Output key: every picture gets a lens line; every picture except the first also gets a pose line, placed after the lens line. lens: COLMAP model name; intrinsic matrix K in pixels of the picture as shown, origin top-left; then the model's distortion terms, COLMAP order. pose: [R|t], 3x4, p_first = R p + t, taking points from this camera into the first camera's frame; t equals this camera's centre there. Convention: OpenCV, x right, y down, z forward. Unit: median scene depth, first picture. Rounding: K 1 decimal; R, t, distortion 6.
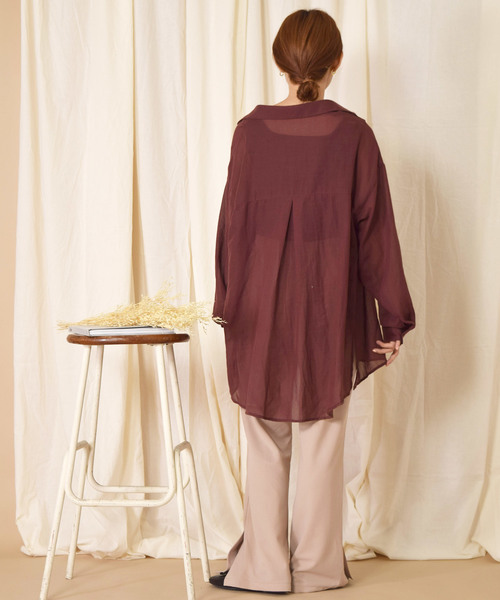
lens RADIAL K [[1320.3, 0, 250.0], [0, 1320.3, 300.0], [0, 0, 1]] dist [0.016382, 0.030566]
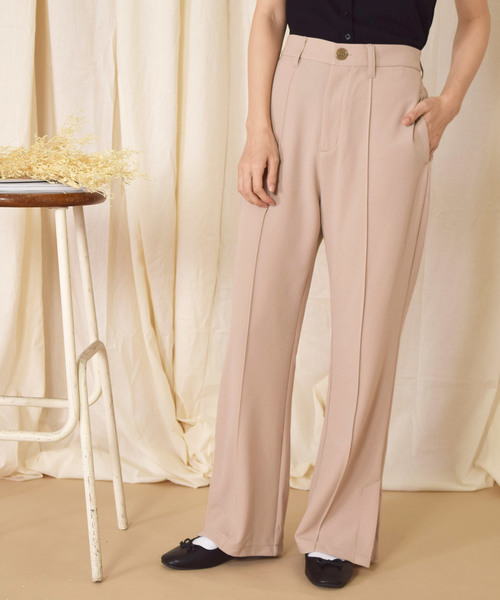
lens RADIAL K [[1470.6, 0, 250.0], [0, 1470.6, 300.0], [0, 0, 1]] dist [-0.017594, 0.123709]
pose [[0.998448, 0.036208, 0.042313, -0.000923], [-0.041509, 0.990382, 0.131985, -0.018543], [-0.037127, -0.133536, 0.990348, 0.185022]]
